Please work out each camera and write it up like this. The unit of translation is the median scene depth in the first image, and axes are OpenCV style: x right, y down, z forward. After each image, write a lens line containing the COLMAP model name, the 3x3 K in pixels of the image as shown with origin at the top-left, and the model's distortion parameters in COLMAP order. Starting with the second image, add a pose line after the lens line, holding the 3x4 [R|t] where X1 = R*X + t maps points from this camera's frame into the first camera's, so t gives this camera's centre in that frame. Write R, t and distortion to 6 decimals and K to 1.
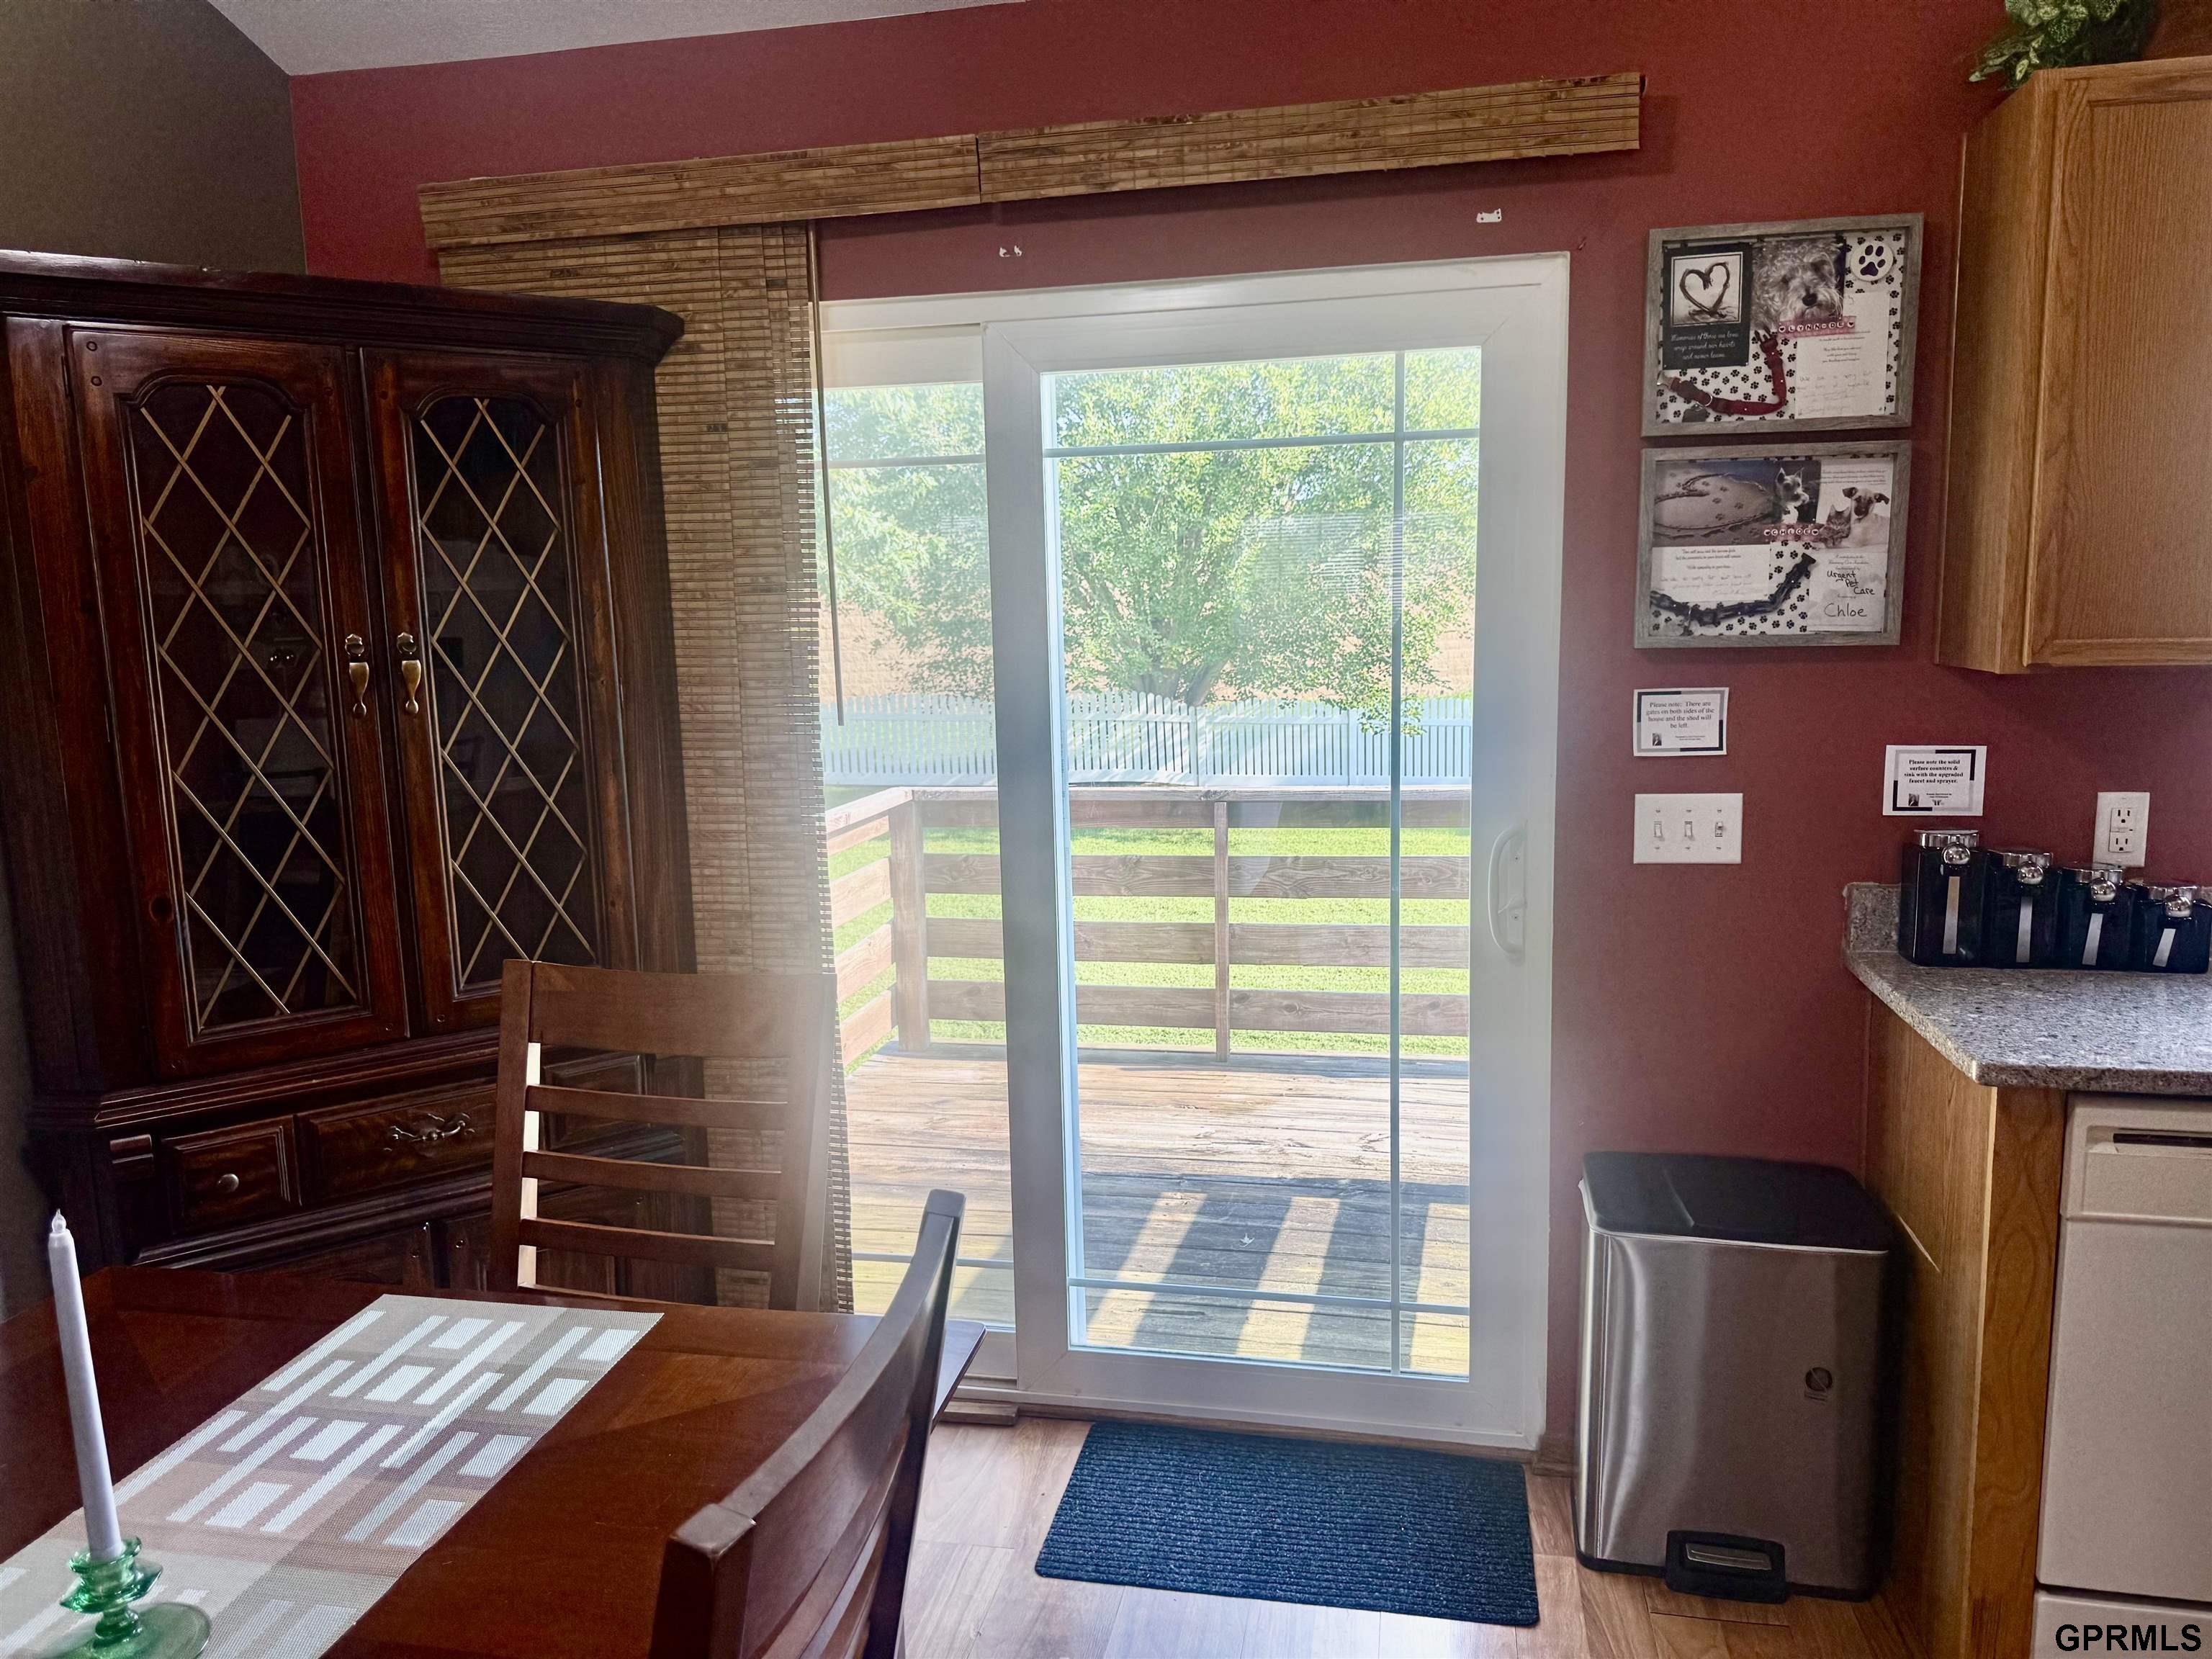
lens RADIAL K [[1537.9, 0, 1106.0], [0, 1537.9, 829.5], [0, 0, 1]] dist [0.025677, -0.060125]
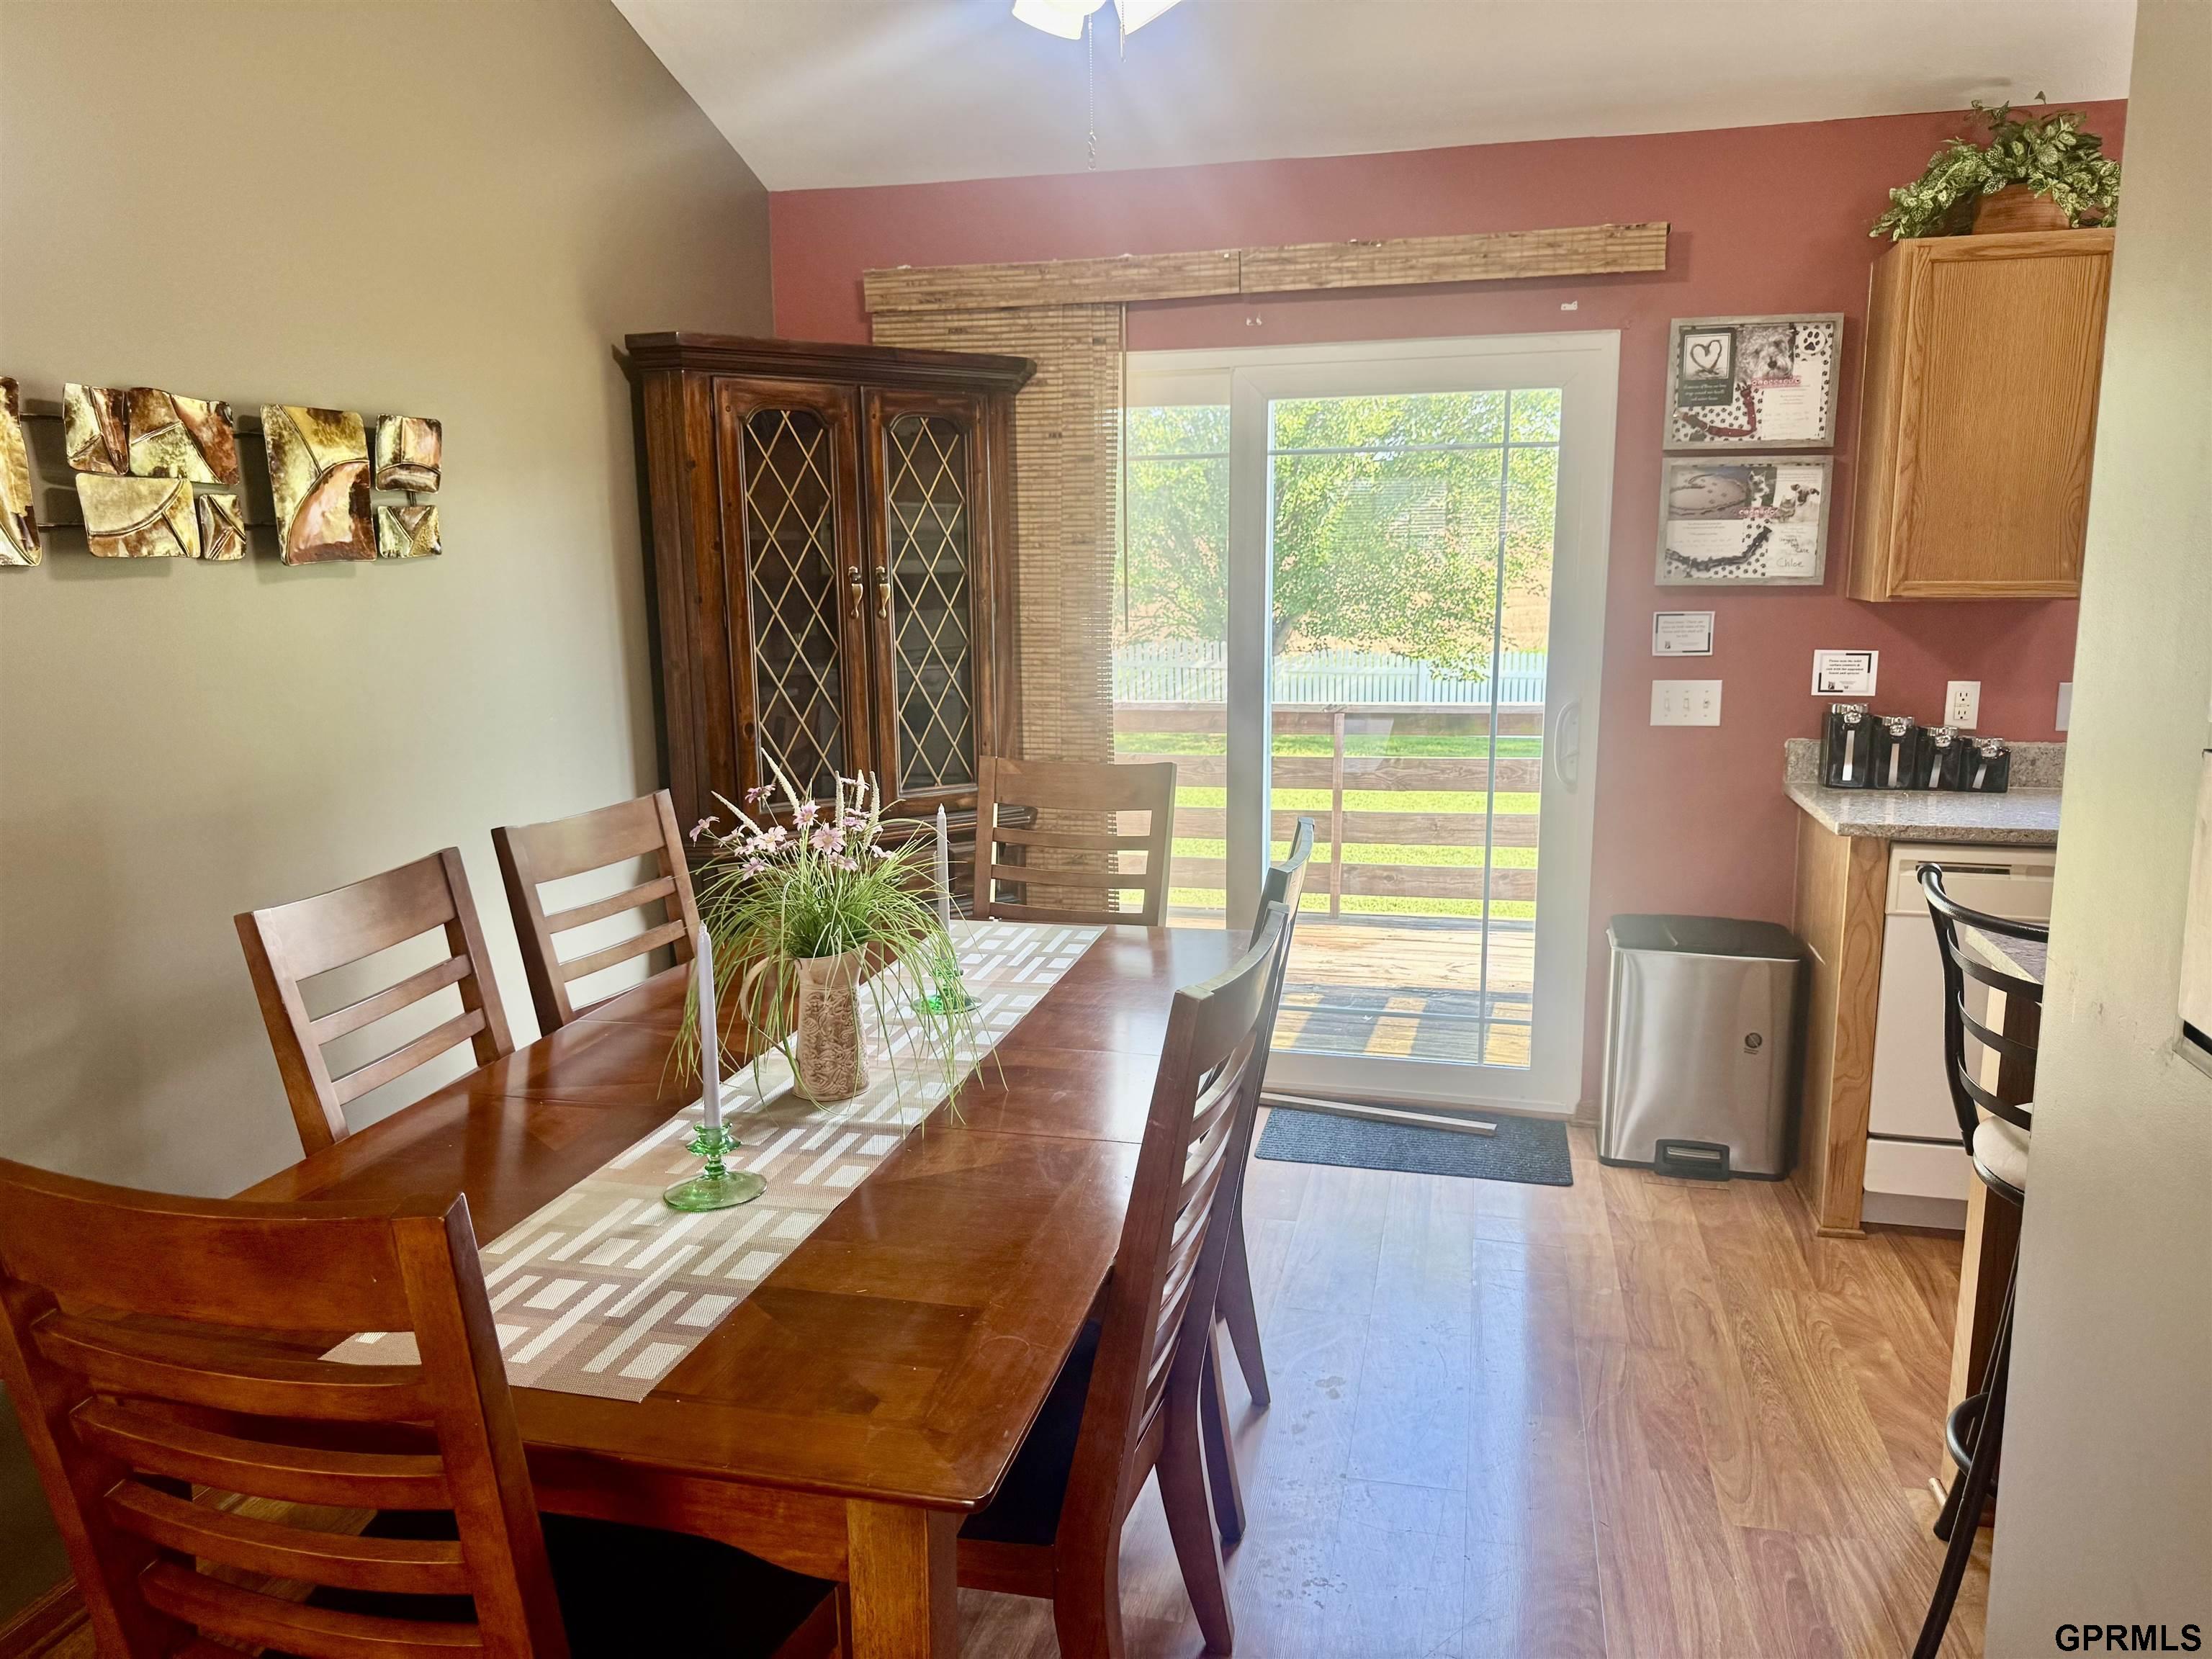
lens RADIAL K [[1518.2, 0, 1109.1], [0, 1518.2, 845.7], [0, 0, 1]] dist [0.093104, -0.218078]
pose [[0.999152, 0.020395, -0.035764, -0.152917], [-0.018897, 0.998950, 0.041744, 0.094014], [0.036577, -0.041033, 0.998488, -0.598617]]
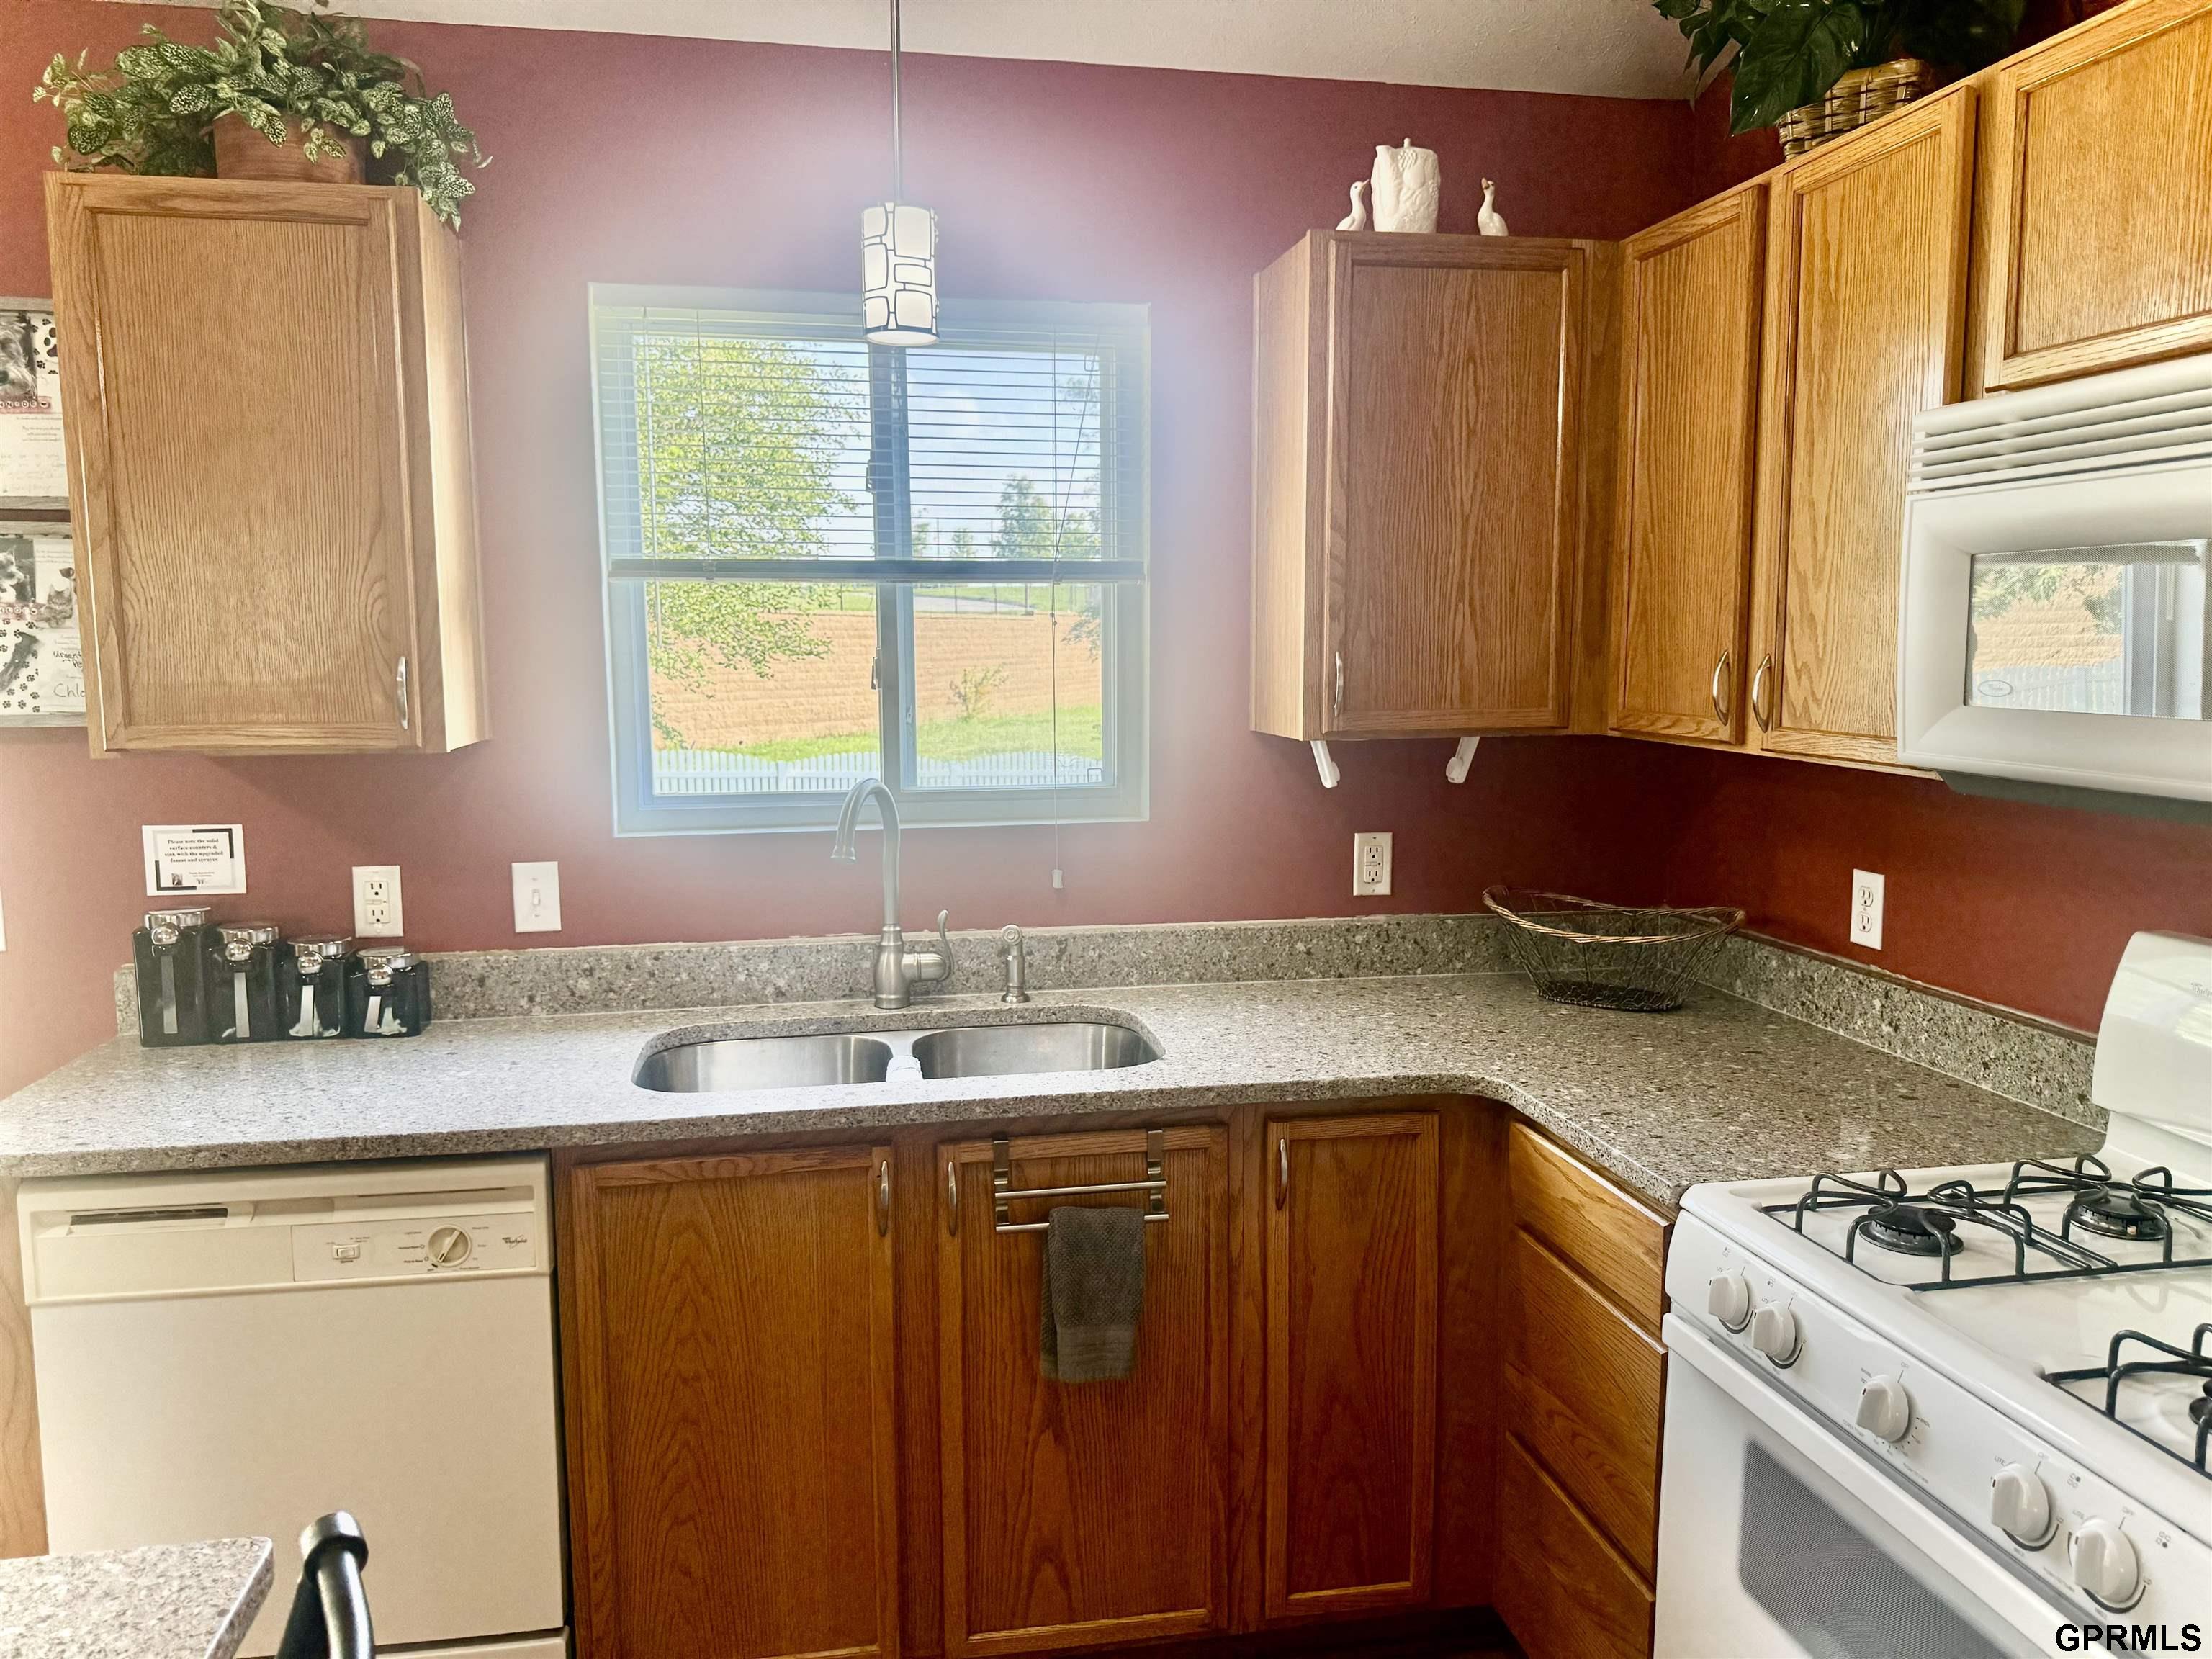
lens RADIAL K [[1545.6, 0, 1106.0], [0, 1545.6, 829.5], [0, 0, 1]] dist [-0.000213, -0.030504]
pose [[0.919087, -0.024397, 0.393300, 0.697733], [0.036578, 0.999054, -0.023504, -0.006090], [-0.392354, 0.035989, 0.919110, -0.160156]]
